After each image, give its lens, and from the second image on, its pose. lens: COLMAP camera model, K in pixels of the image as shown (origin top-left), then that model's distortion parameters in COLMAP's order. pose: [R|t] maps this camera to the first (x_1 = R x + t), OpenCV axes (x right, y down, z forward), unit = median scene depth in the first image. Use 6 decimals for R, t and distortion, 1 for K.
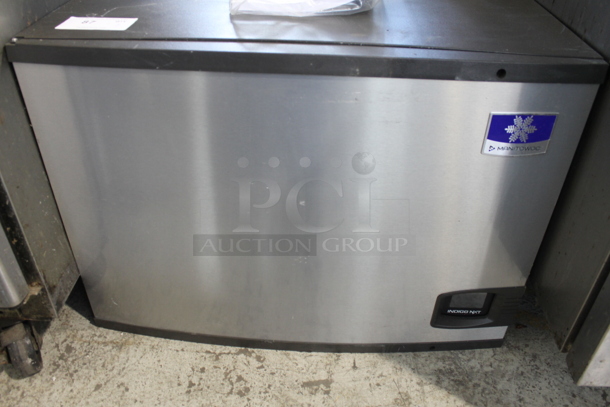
lens RADIAL K [[509.8, 0, 305.0], [0, 509.8, 203.5], [0, 0, 1]] dist [-0.171432, 0.126327]
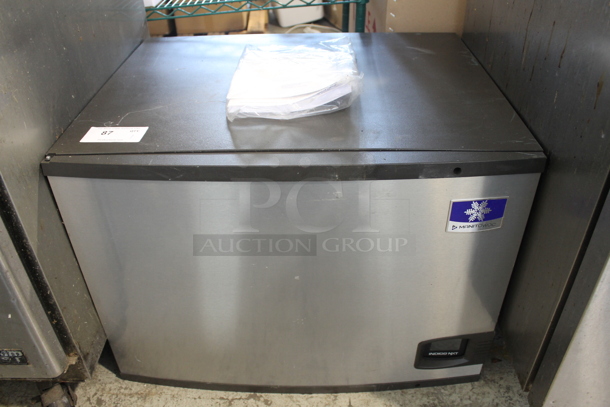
lens RADIAL K [[509.8, 0, 305.0], [0, 509.8, 203.5], [0, 0, 1]] dist [-0.171432, 0.126327]
pose [[0.998824, -0.048409, 0.002660, 0.015435], [0.048441, 0.998729, -0.013904, -0.129765], [-0.001983, 0.014016, 0.999900, -0.150025]]
